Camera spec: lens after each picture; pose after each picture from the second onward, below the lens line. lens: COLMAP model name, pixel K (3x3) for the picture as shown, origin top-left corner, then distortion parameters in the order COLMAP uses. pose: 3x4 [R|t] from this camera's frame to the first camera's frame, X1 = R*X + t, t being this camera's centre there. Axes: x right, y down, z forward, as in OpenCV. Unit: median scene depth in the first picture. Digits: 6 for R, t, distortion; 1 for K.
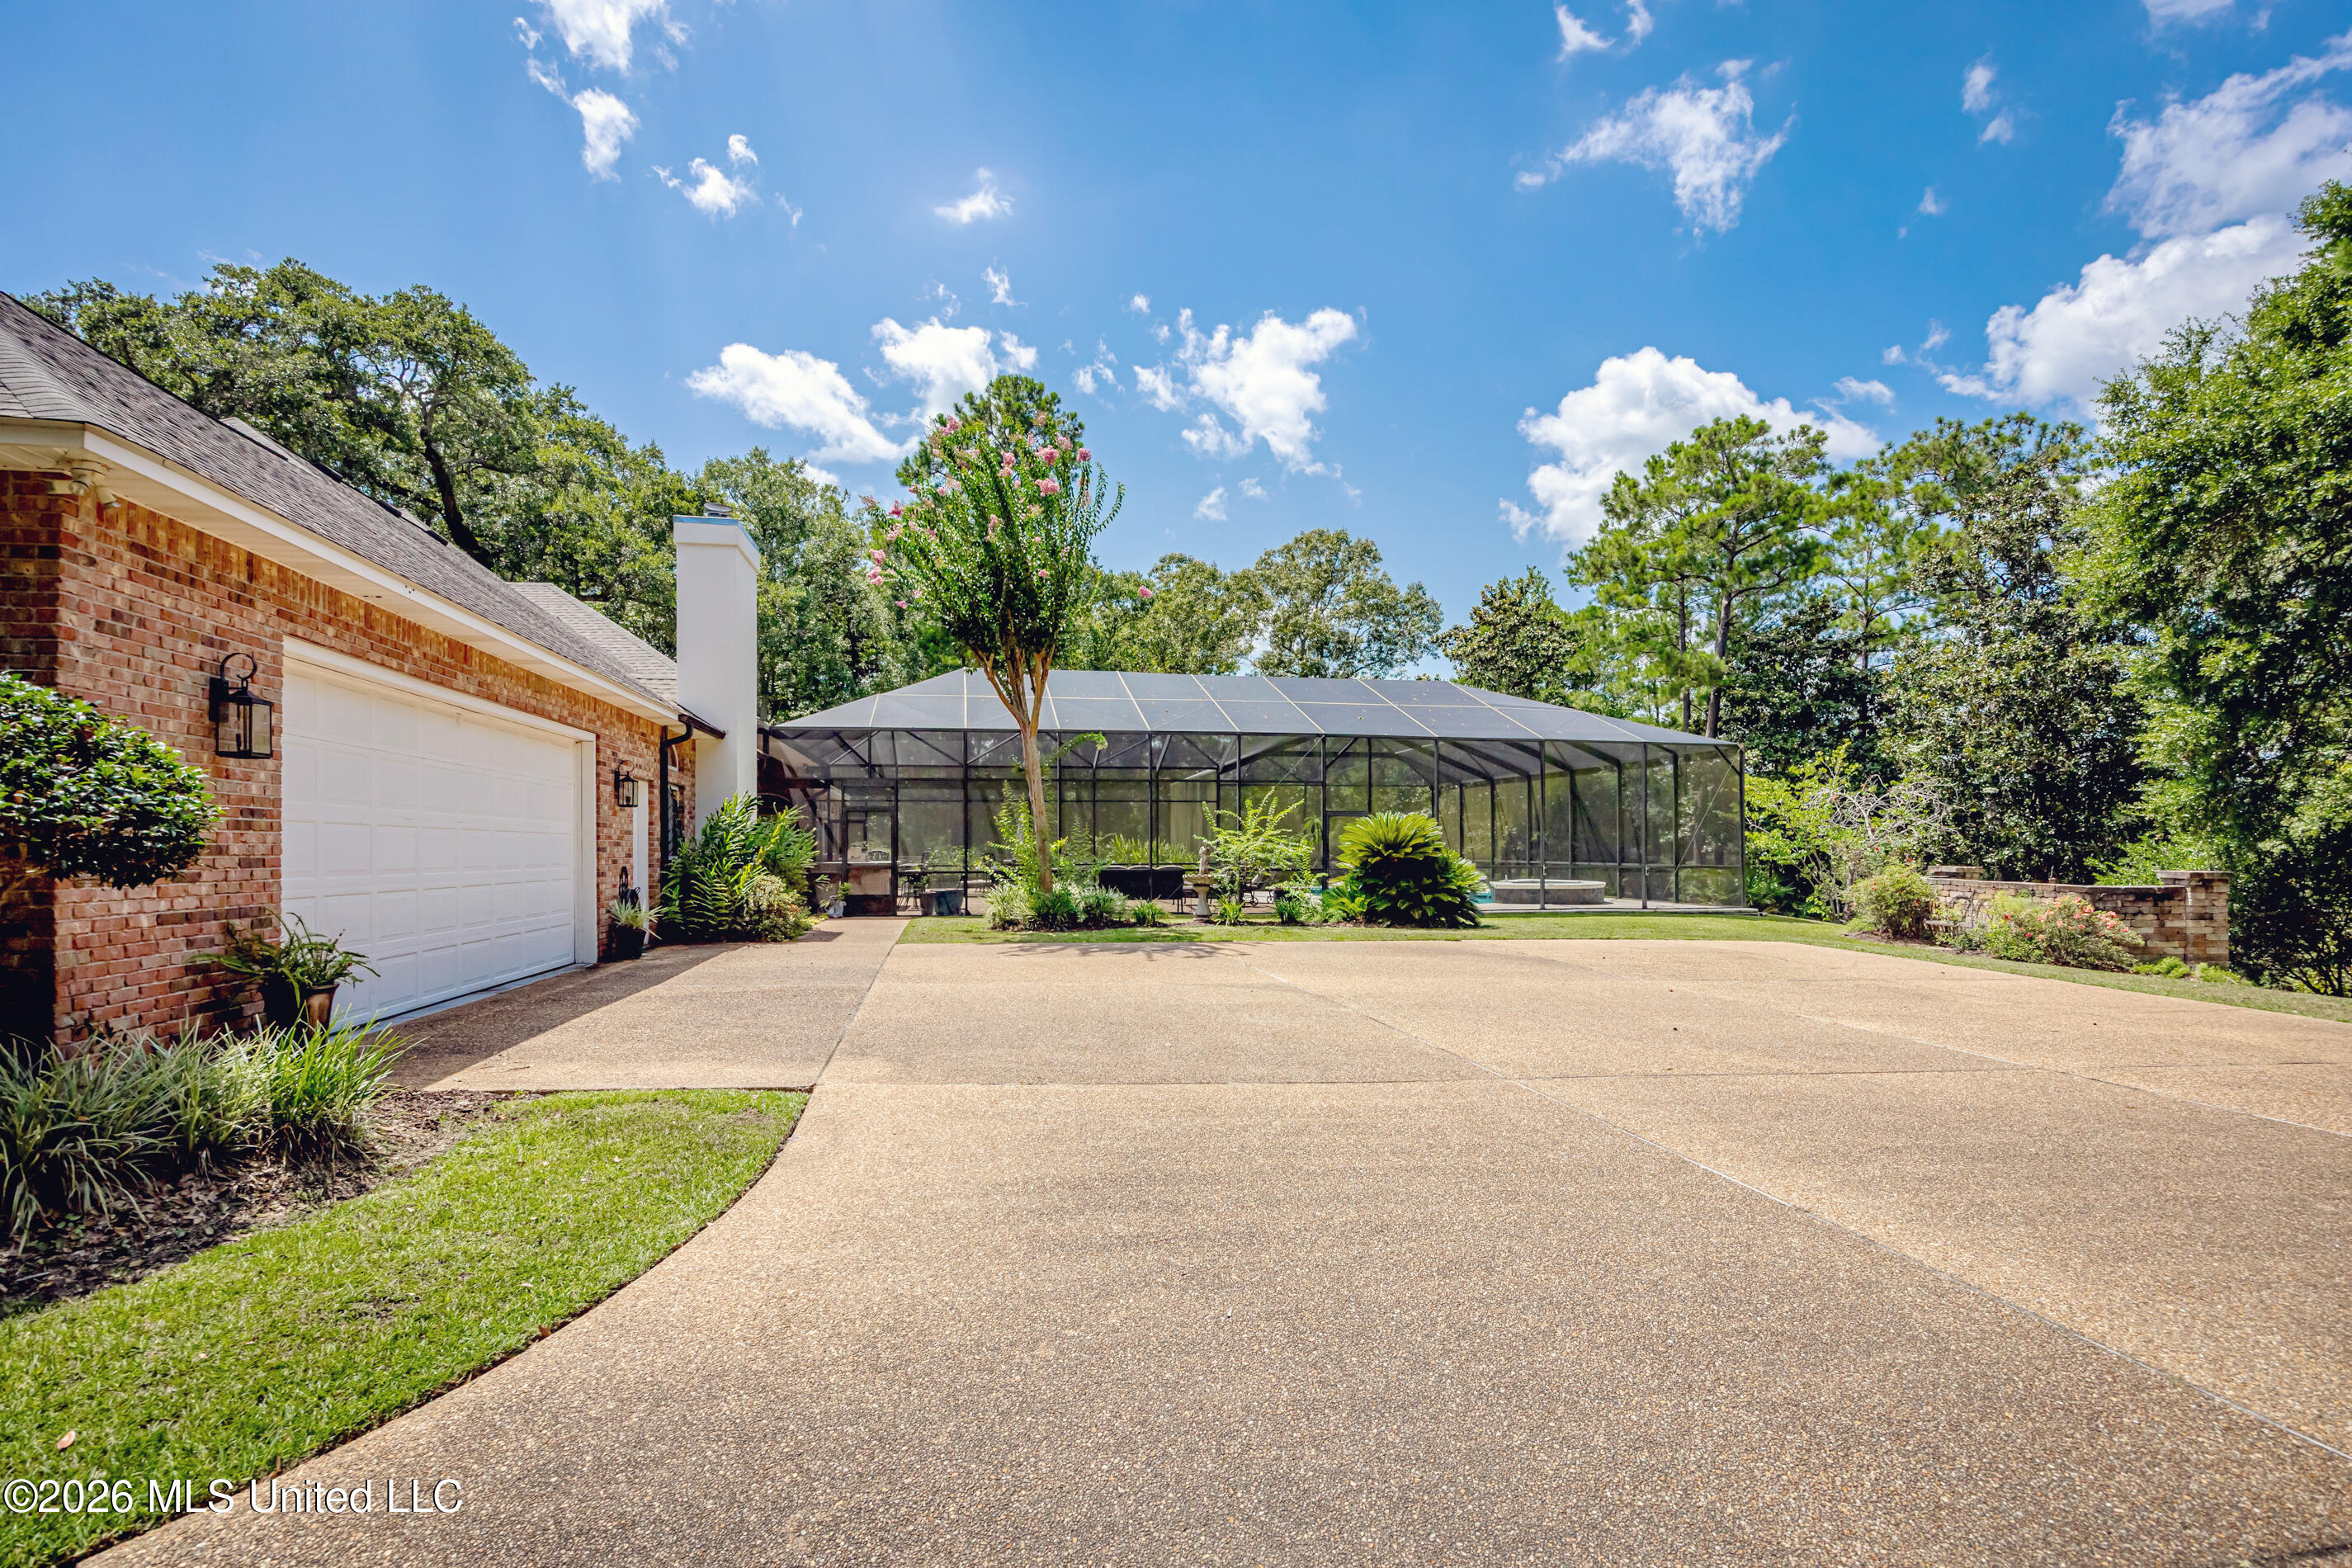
lens RADIAL K [[1055.9, 0, 1149.2], [0, 1055.9, 839.0], [0, 0, 1]] dist [-0.022188, 0.003321]
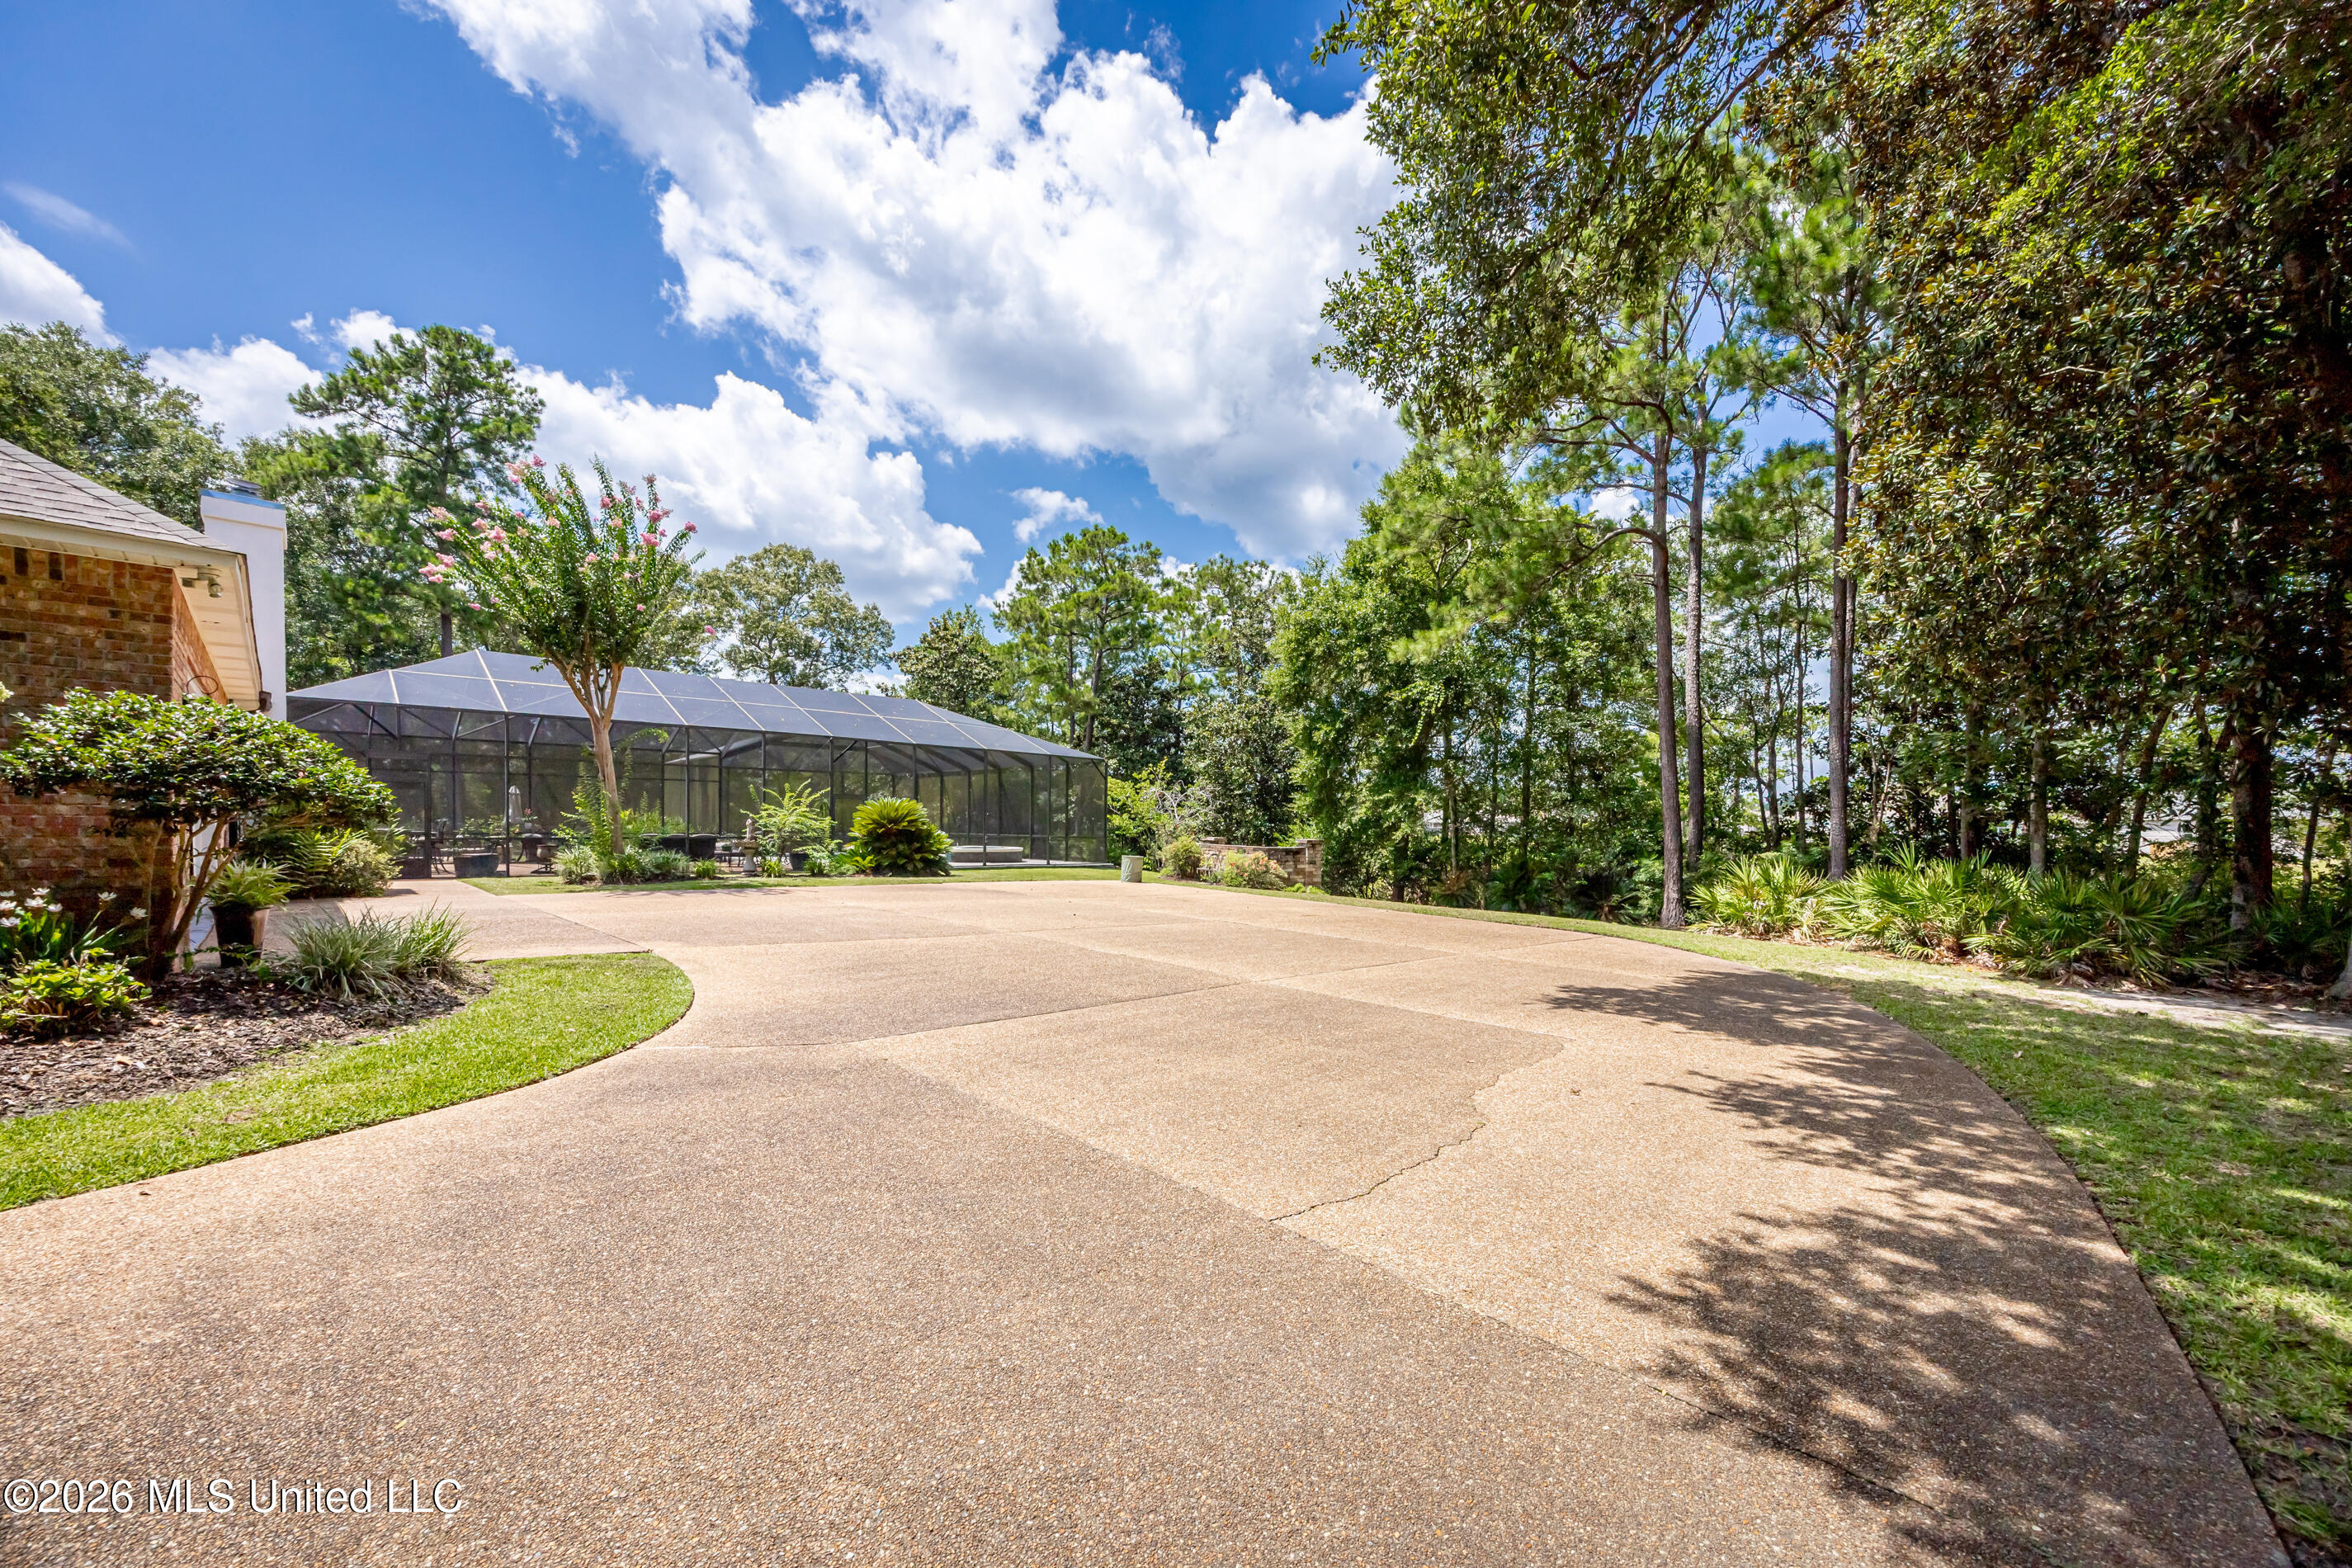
lens RADIAL K [[937.2, 0, 1167.1], [0, 937.2, 818.0], [0, 0, 1]] dist [-0.001906, 0.000091]
pose [[0.836052, 0.015427, 0.548433, -0.129365], [-0.016721, 0.999857, -0.002635, -0.000223], [-0.548395, -0.006968, 0.836190, -0.227948]]
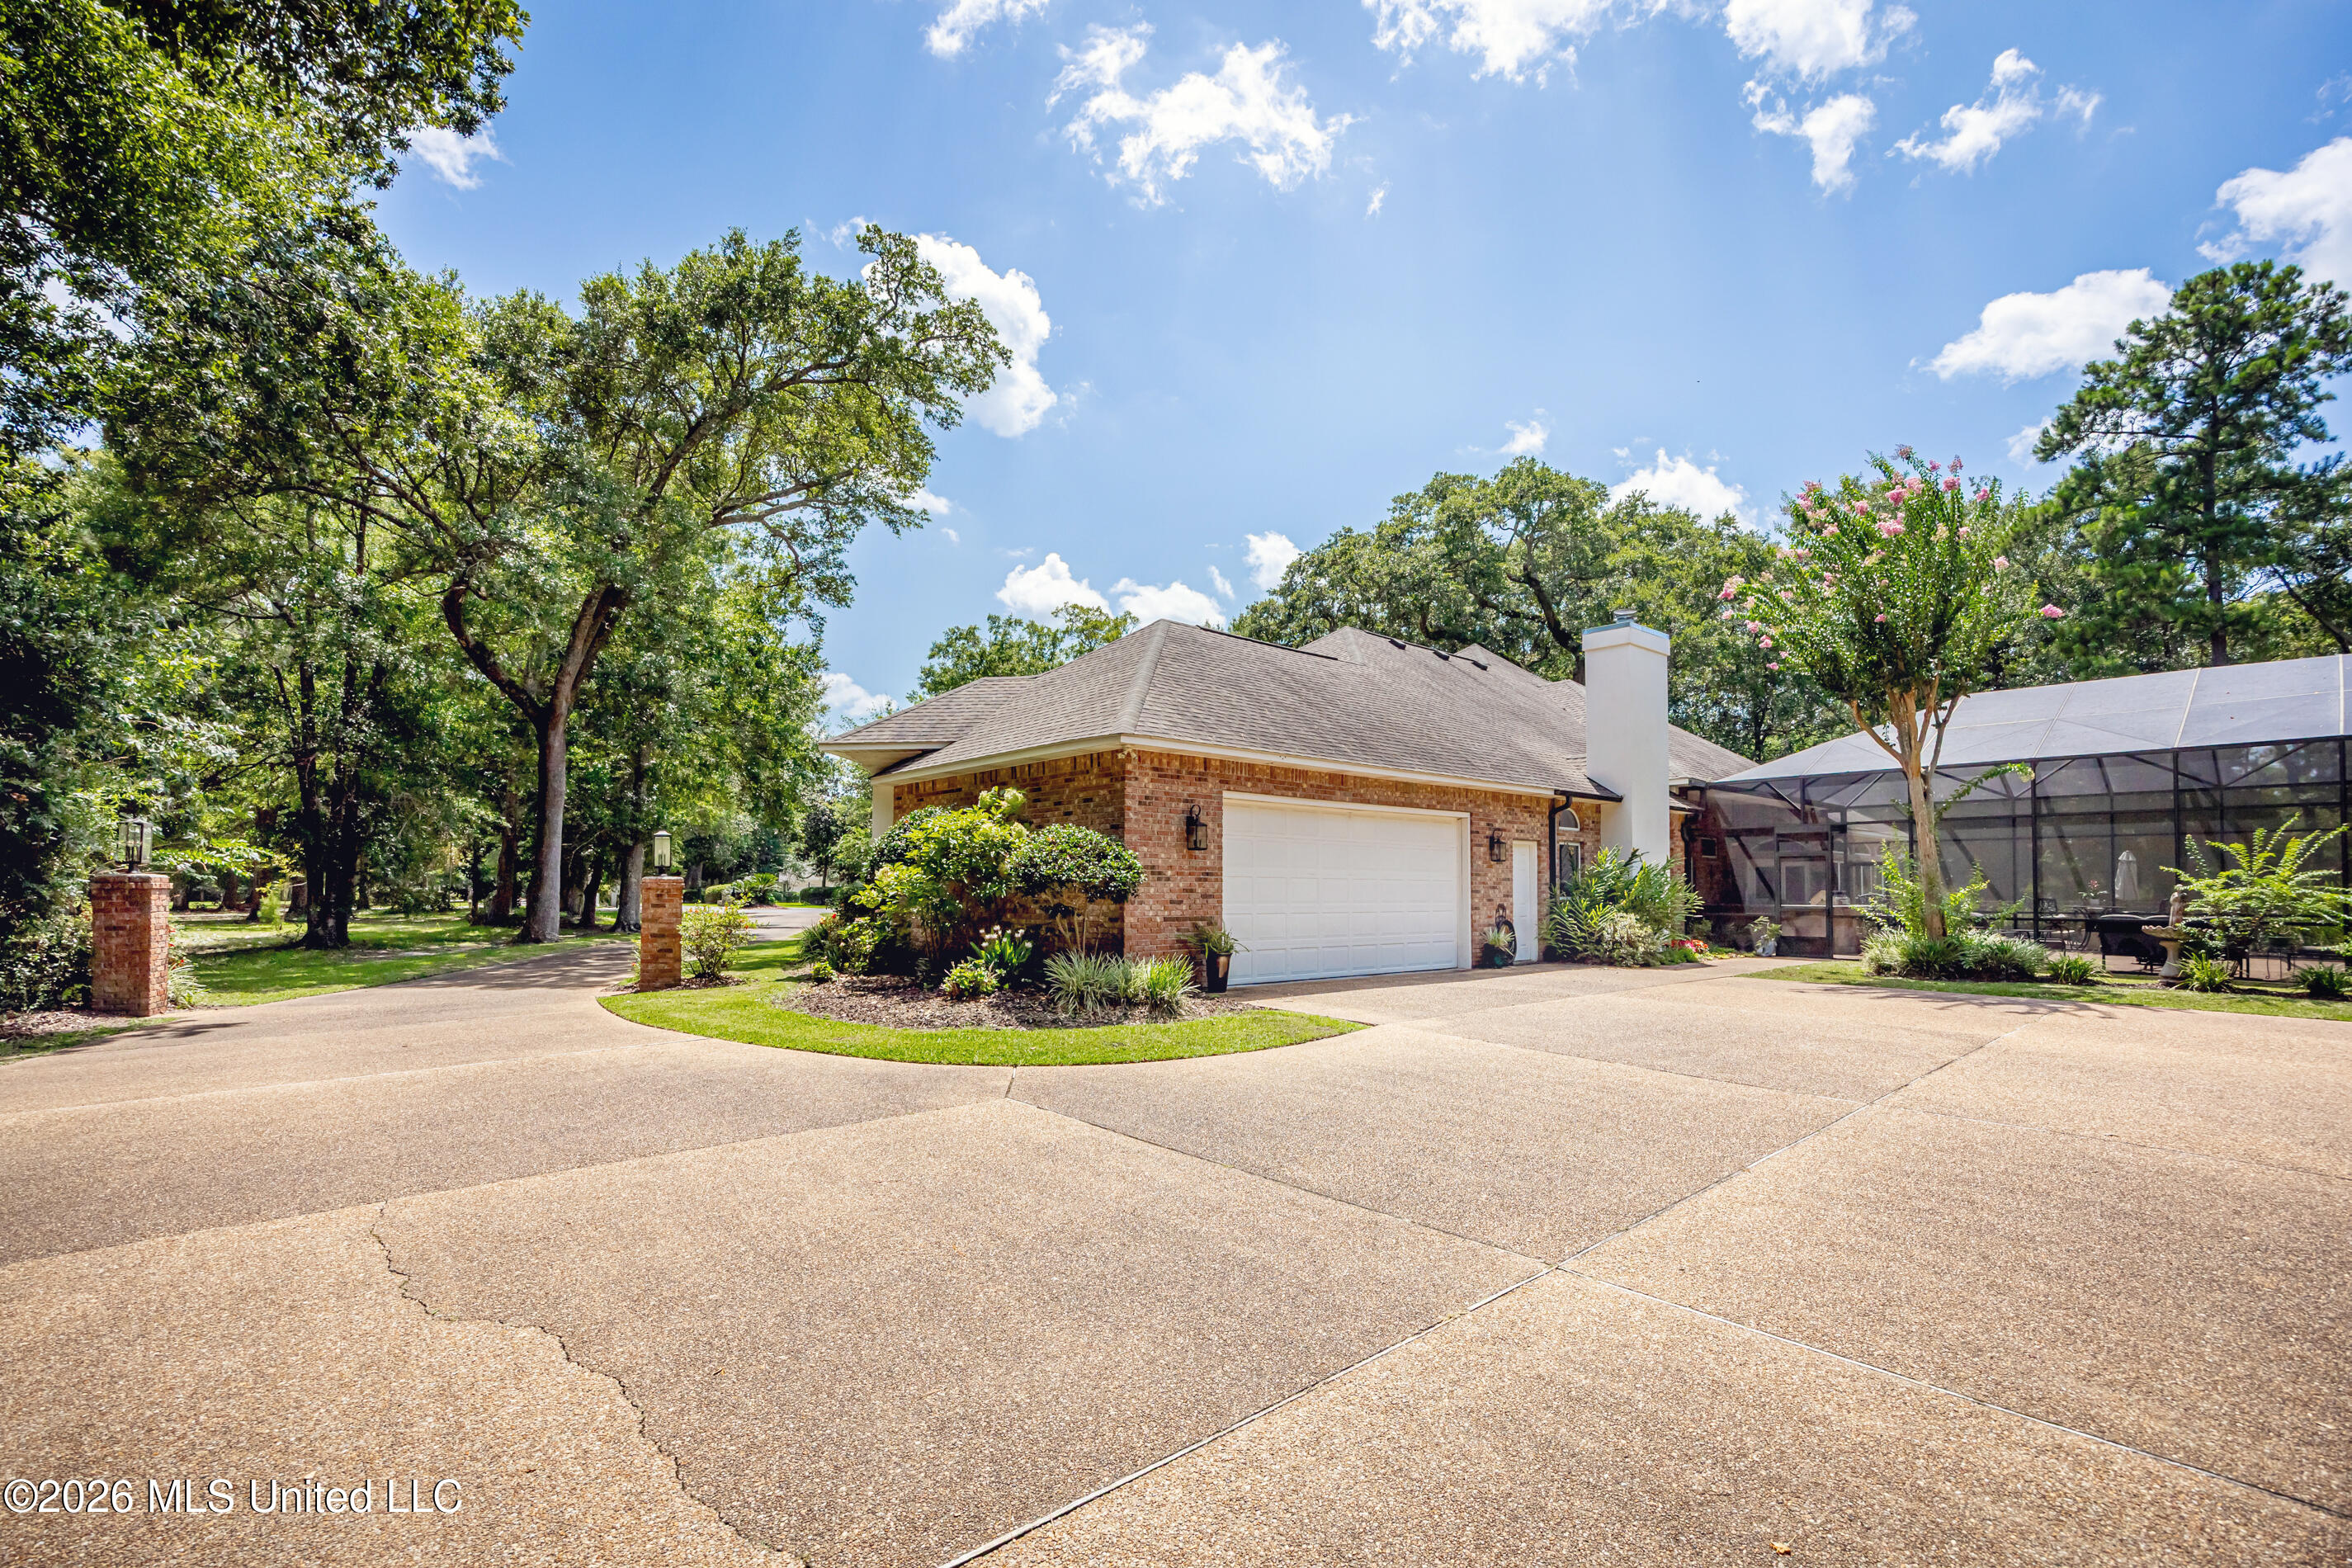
lens RADIAL K [[1055.9, 0, 1170.3], [0, 1055.9, 858.9], [0, 0, 1]] dist [-0.022188, 0.003321]
pose [[0.512271, -0.019803, -0.858596, 0.305106], [0.001684, 0.999755, -0.022055, -0.002214], [0.858822, 0.009853, 0.512179, -0.066527]]
